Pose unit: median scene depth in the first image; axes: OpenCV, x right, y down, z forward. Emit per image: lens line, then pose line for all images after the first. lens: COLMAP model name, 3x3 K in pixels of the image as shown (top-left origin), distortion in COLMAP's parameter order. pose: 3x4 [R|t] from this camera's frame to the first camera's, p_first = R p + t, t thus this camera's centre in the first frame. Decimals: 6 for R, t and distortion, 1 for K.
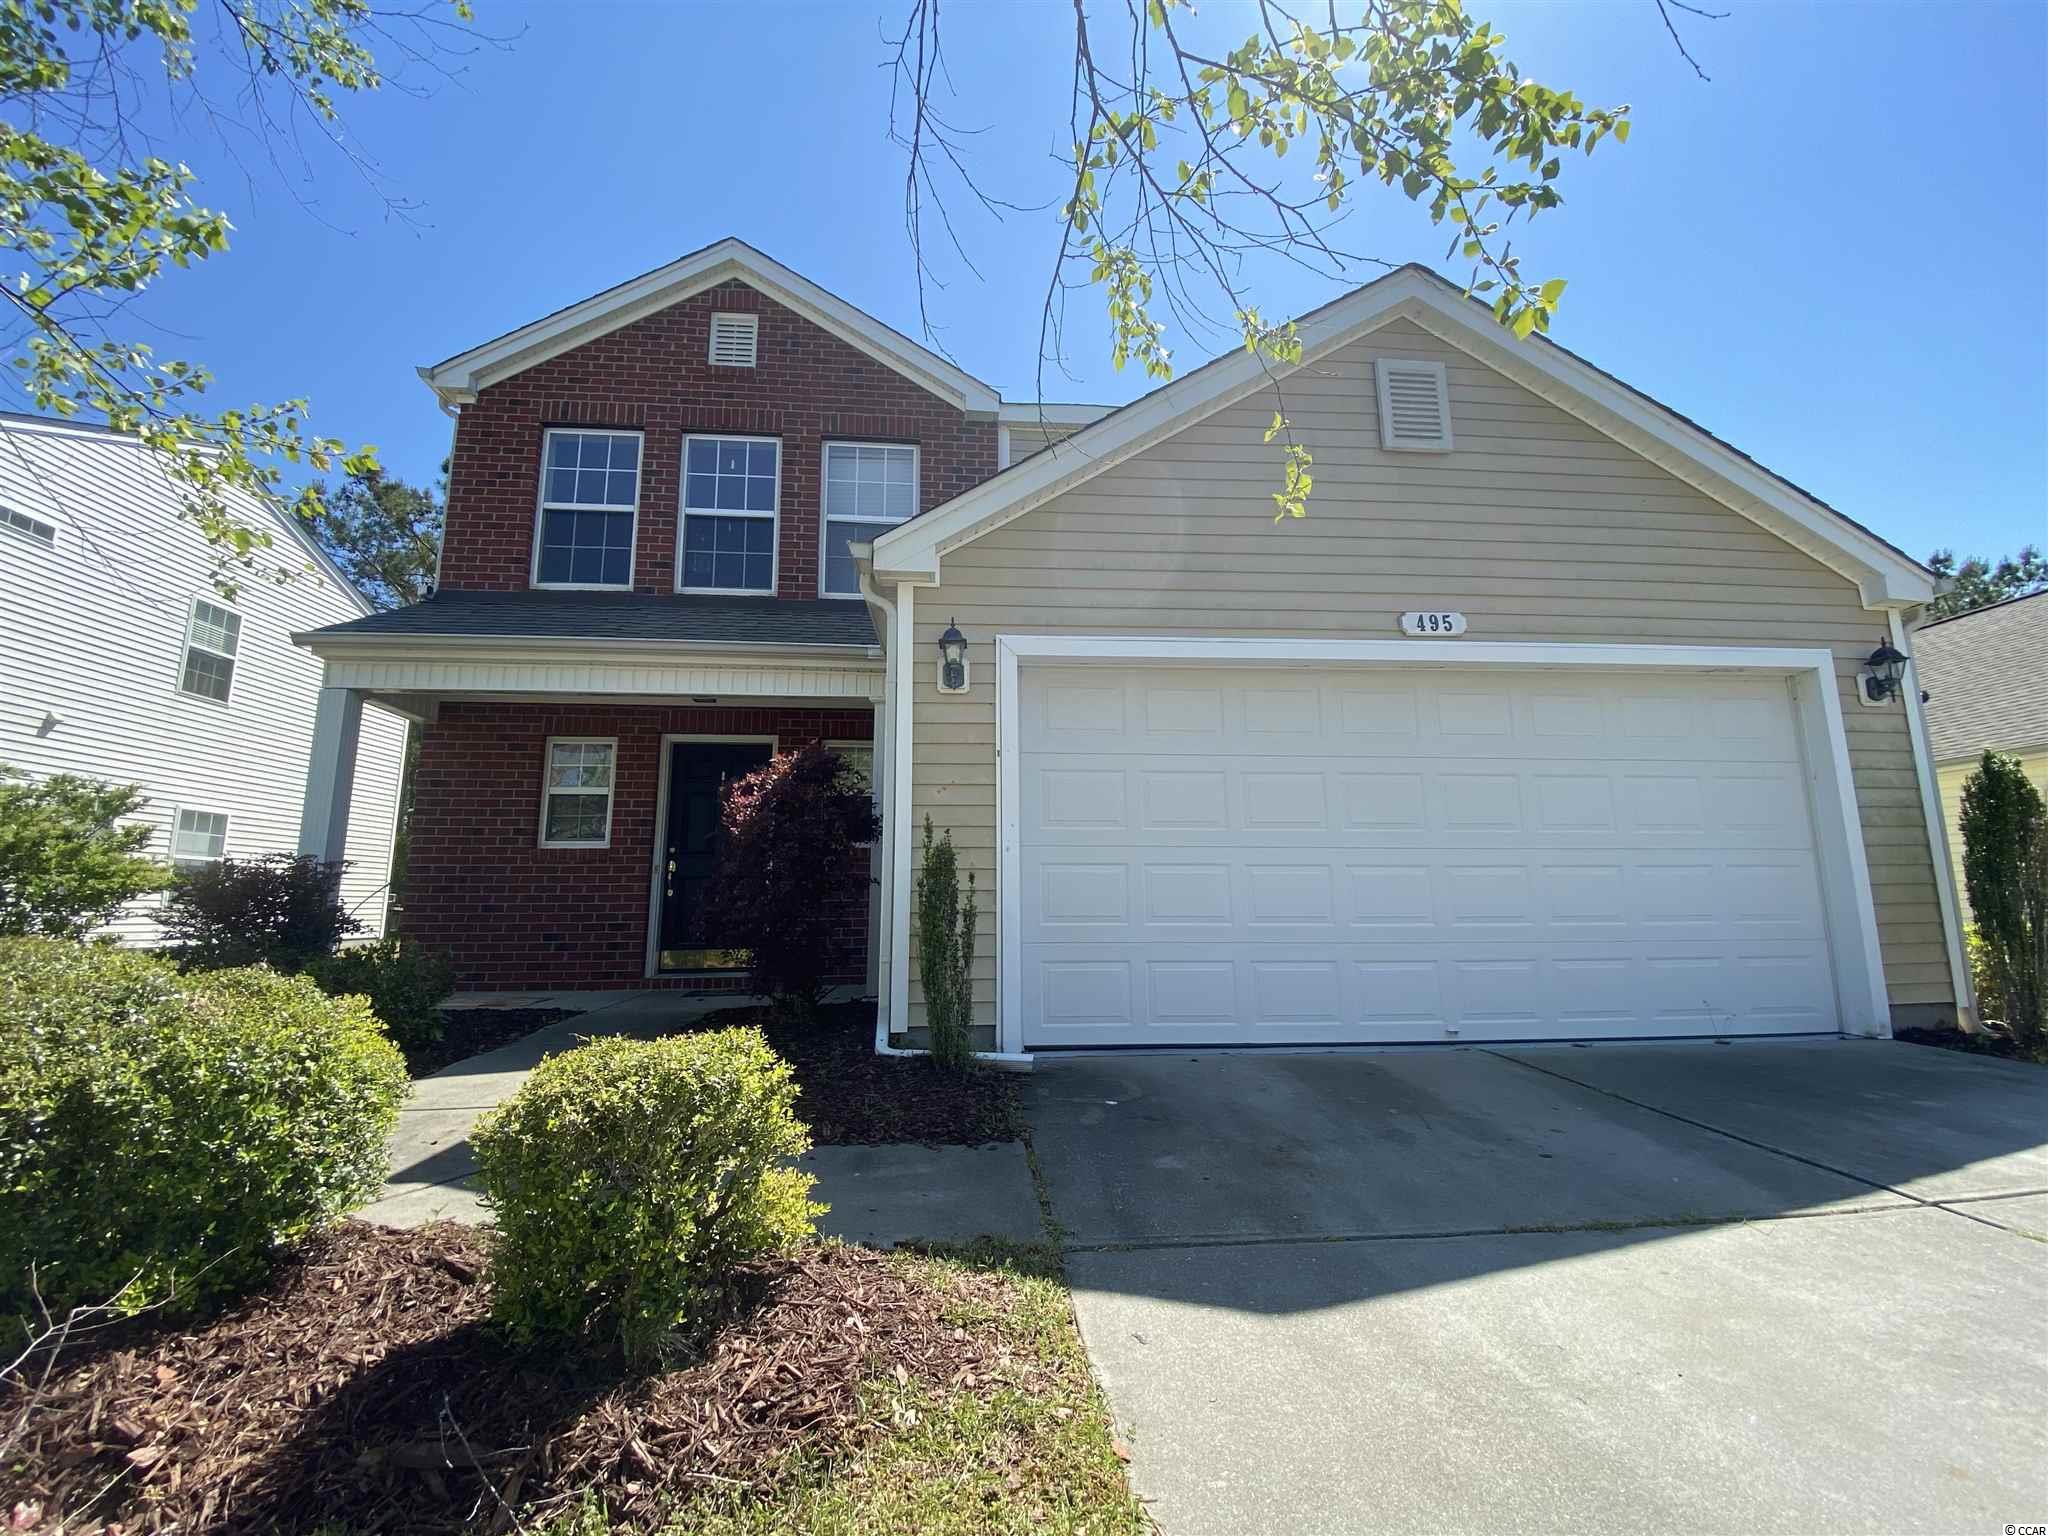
lens RADIAL K [[845.3, 0, 1029.5], [0, 845.3, 764.8], [0, 0, 1]] dist [-0.013168, -0.001420]
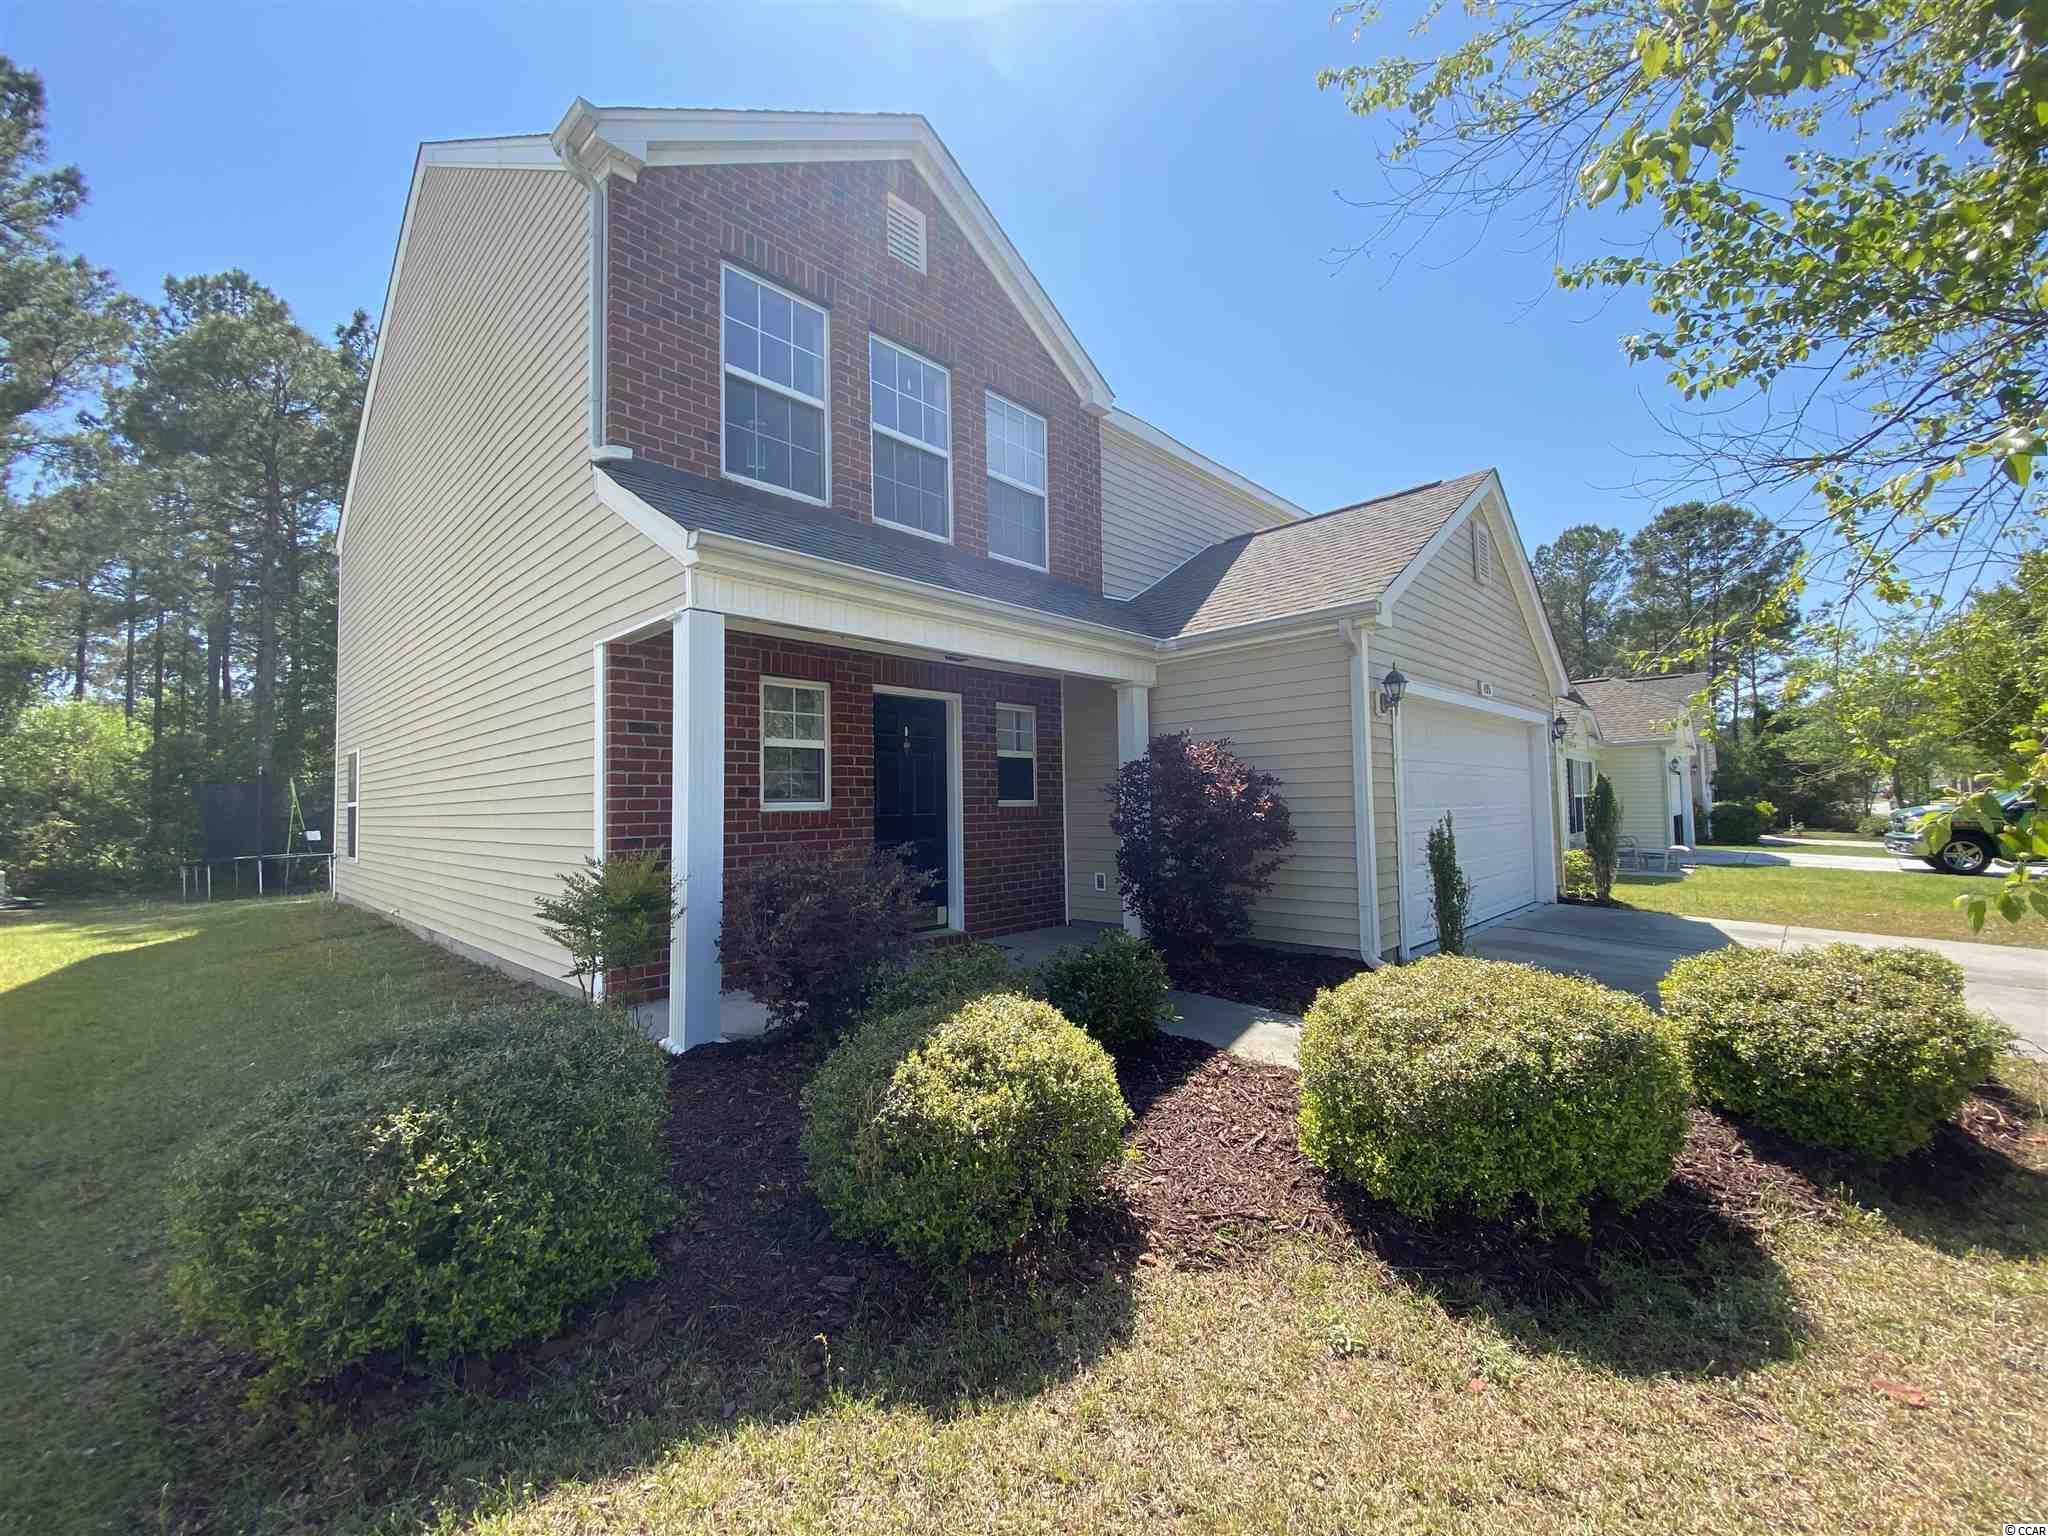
lens RADIAL K [[845.3, 0, 1022.9], [0, 845.3, 773.5], [0, 0, 1]] dist [-0.013168, -0.001420]
pose [[0.745612, 0.015714, 0.666195, -0.897738], [-0.097626, 0.991511, 0.085877, -0.033261], [-0.659190, -0.129069, 0.740817, 0.205653]]
